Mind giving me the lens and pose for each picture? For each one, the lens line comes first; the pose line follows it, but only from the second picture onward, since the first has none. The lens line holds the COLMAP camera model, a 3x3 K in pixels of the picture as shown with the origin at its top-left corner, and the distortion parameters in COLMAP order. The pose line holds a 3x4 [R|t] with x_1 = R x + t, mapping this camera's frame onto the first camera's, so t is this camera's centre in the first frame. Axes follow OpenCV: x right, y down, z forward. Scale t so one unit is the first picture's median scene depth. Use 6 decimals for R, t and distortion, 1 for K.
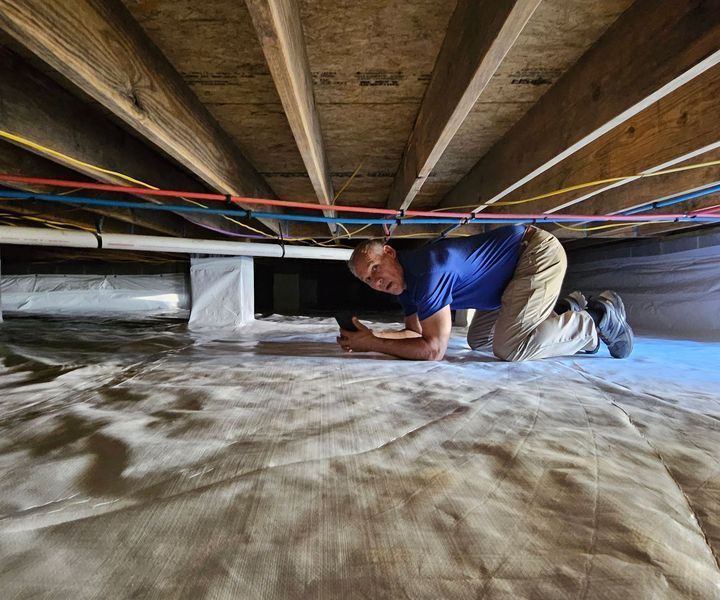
lens RADIAL K [[456.1, 0, 356.4], [0, 456.1, 298.4], [0, 0, 1]] dist [0.004566, -0.001194]
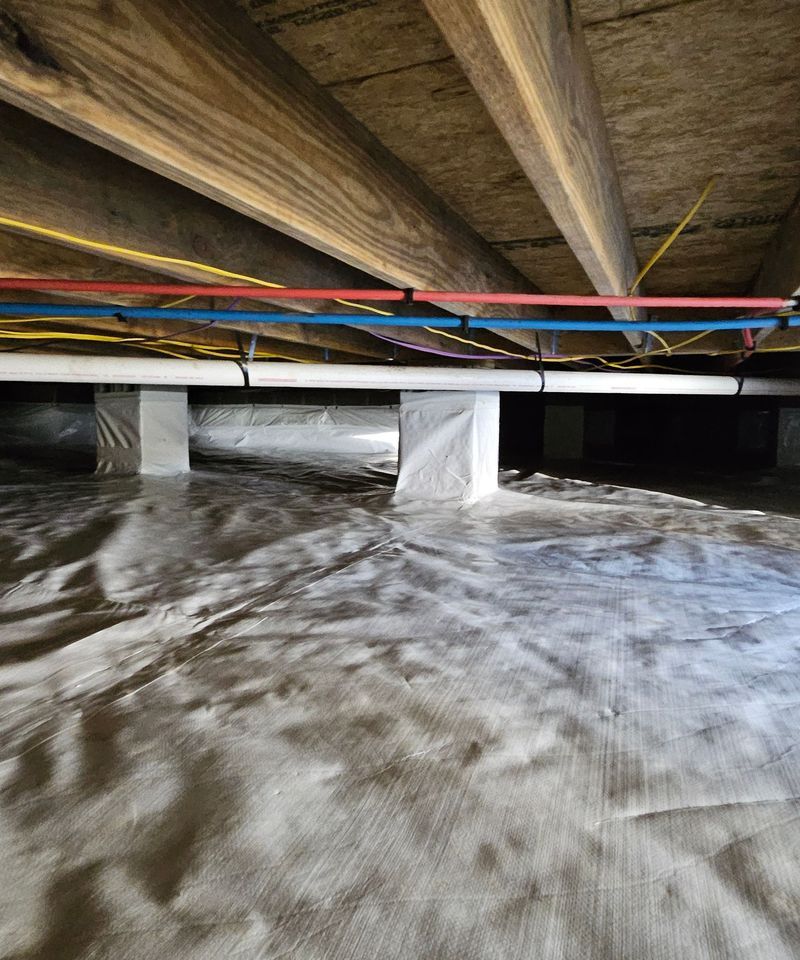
lens RADIAL K [[608.1, 0, 407.9], [0, 608.1, 467.8], [0, 0, 1]] dist [0.004566, -0.001194]
pose [[0.912809, 0.051480, -0.405128, 0.003034], [-0.024772, 0.997176, 0.070898, -0.057555], [0.407634, -0.054680, 0.911507, 0.281425]]
